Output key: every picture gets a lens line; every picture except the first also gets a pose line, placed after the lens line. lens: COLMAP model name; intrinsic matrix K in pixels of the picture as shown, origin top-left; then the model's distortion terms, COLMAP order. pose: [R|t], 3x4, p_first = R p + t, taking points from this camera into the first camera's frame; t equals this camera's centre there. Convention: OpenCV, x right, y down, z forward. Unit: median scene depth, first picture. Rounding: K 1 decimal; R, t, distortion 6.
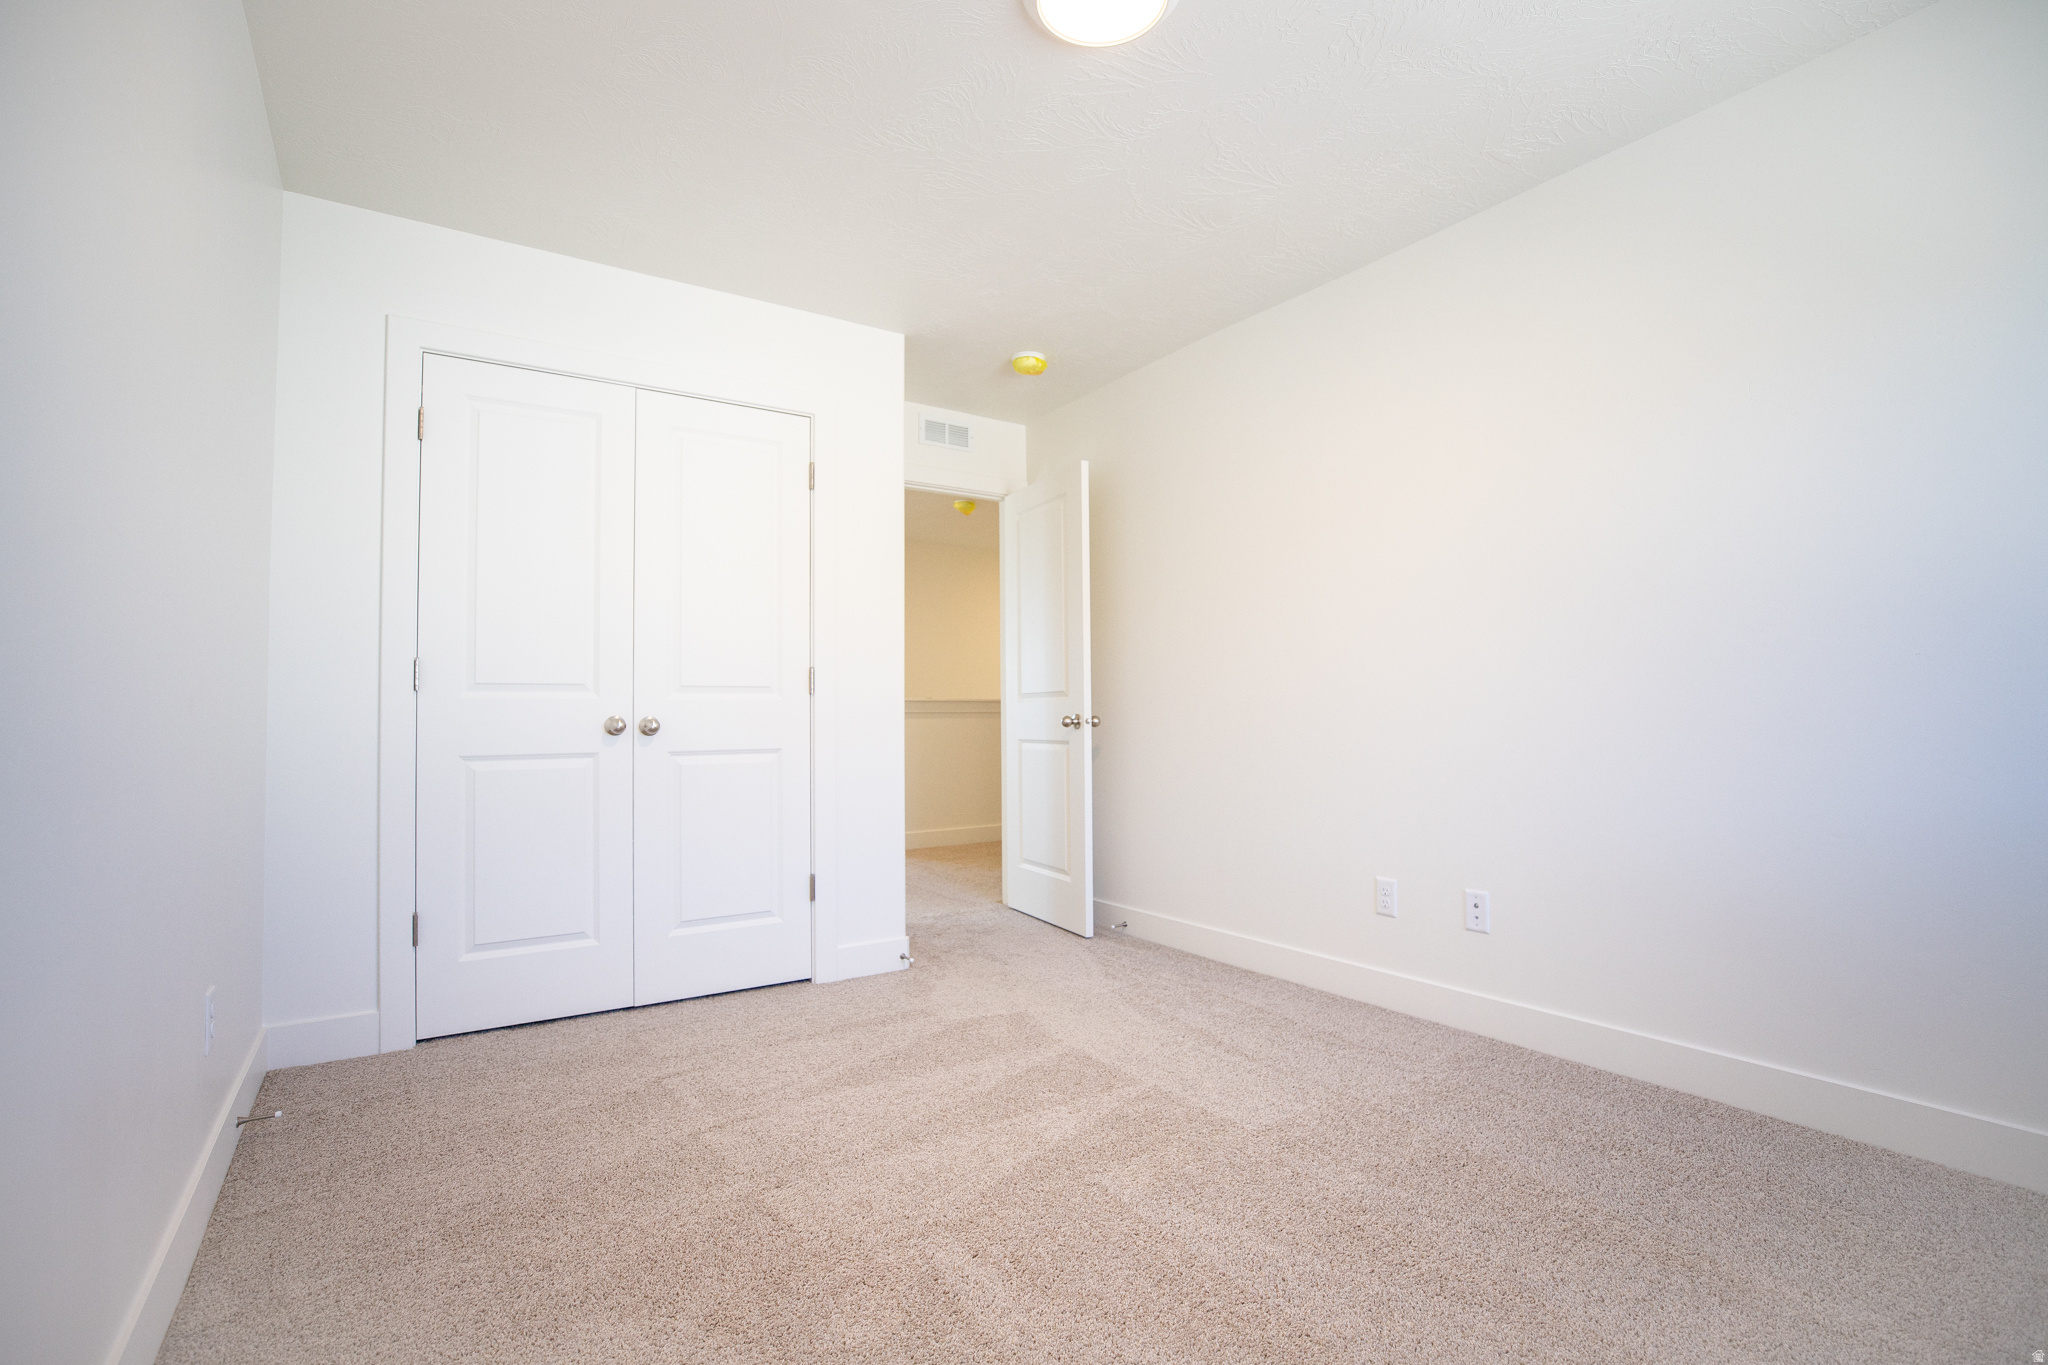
lens RADIAL K [[961.8, 0, 1024.0], [0, 961.8, 682.5], [0, 0, 1]] dist [-0.044738, -0.000078]
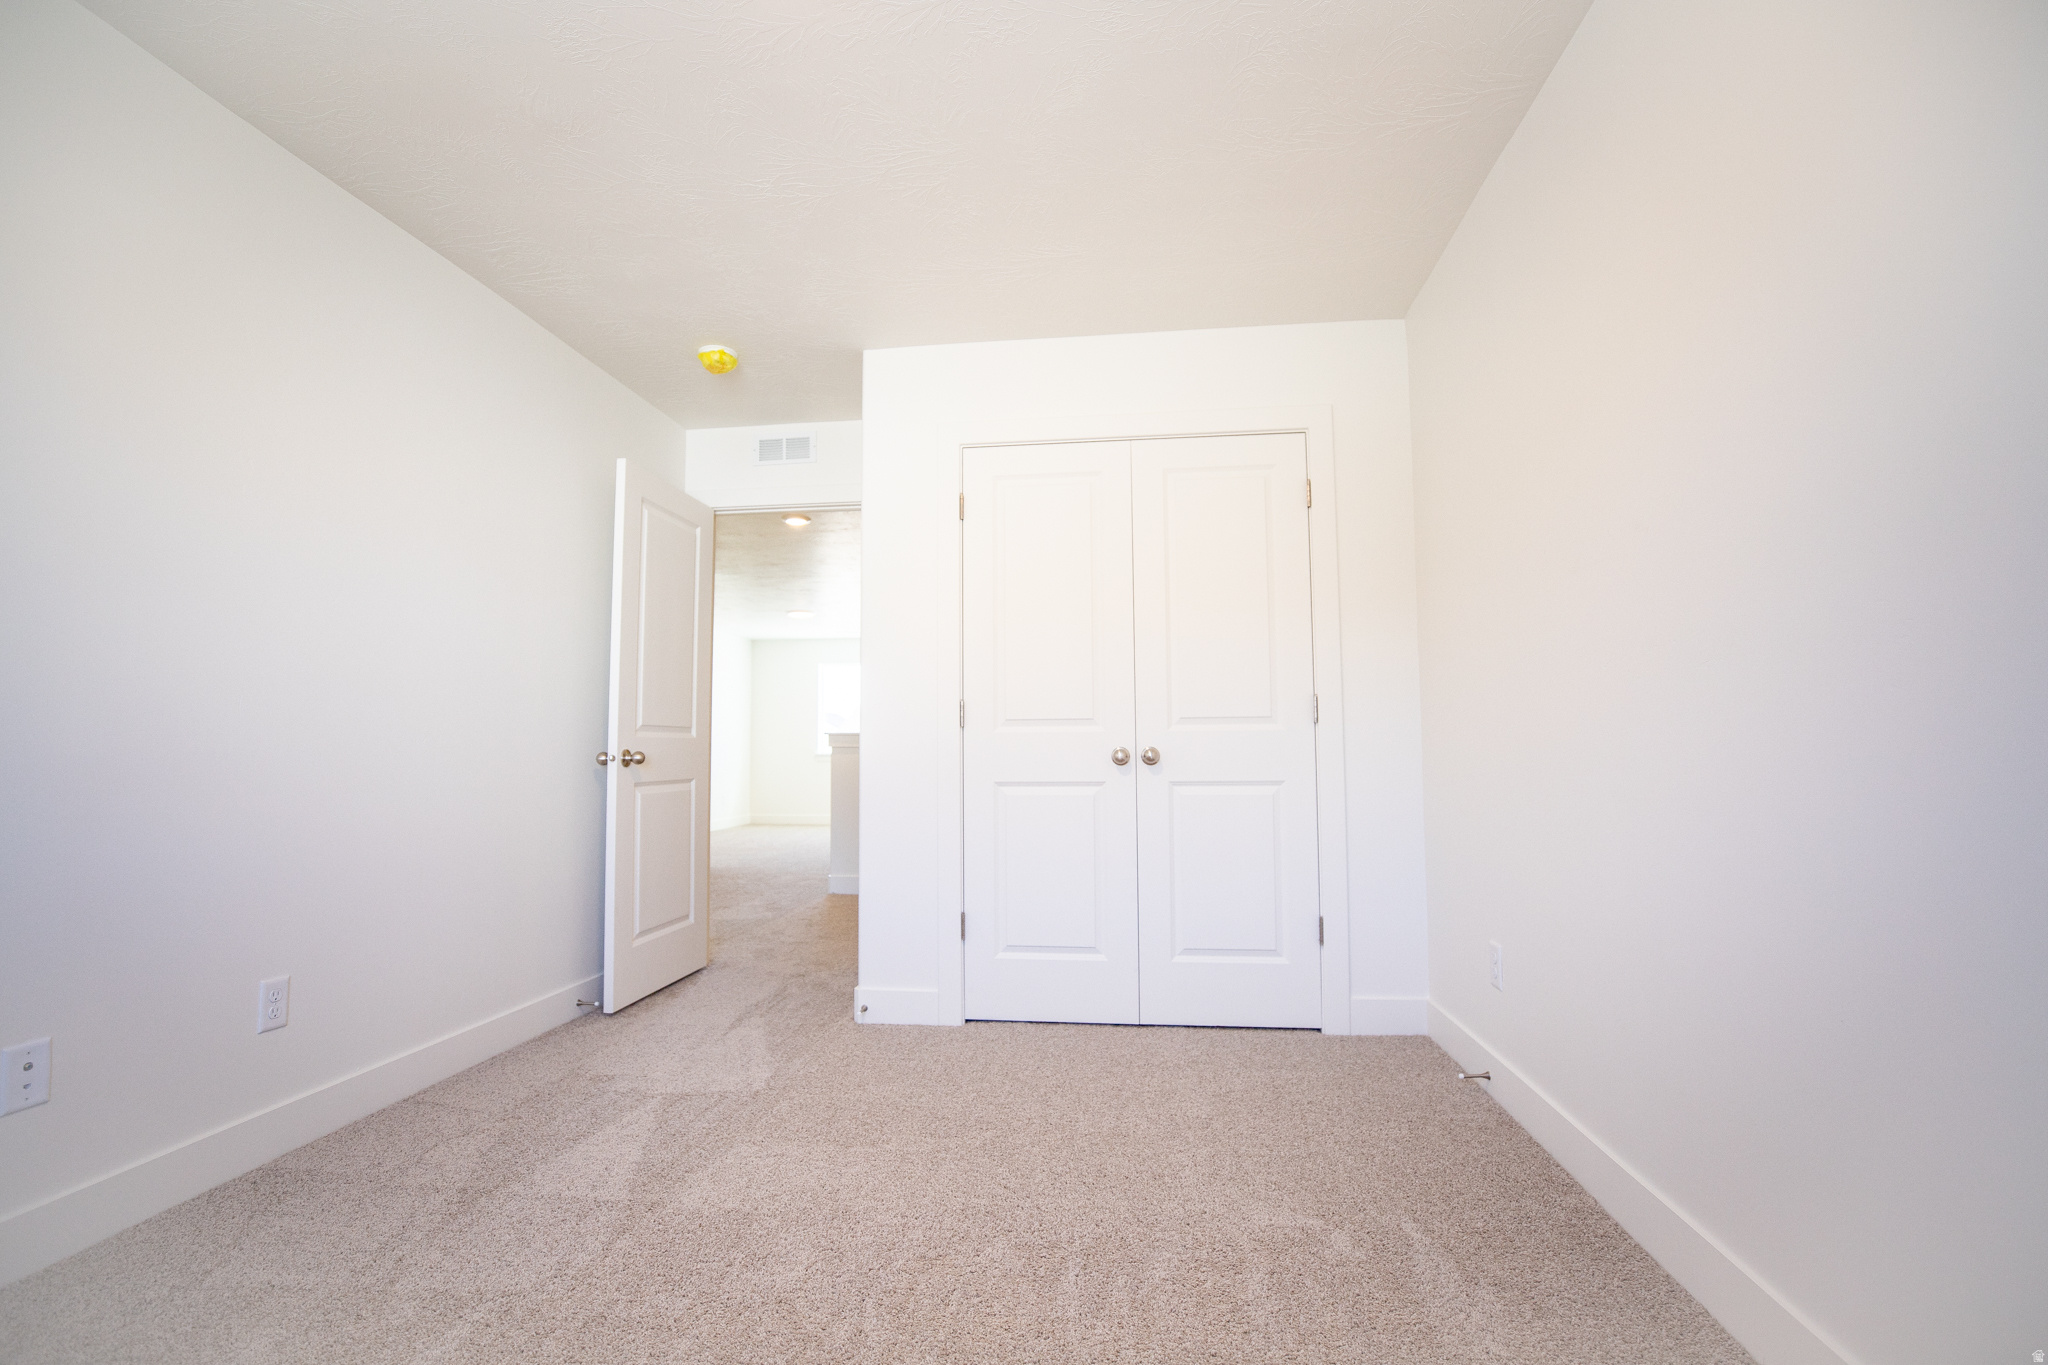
lens RADIAL K [[932.0, 0, 1024.0], [0, 932.0, 682.5], [0, 0, 1]] dist [-0.000871, 0.000091]
pose [[0.757539, -0.046335, -0.651143, 0.204057], [0.025146, 0.998809, -0.041820, 0.003481], [0.652305, 0.015307, 0.757802, 0.141004]]
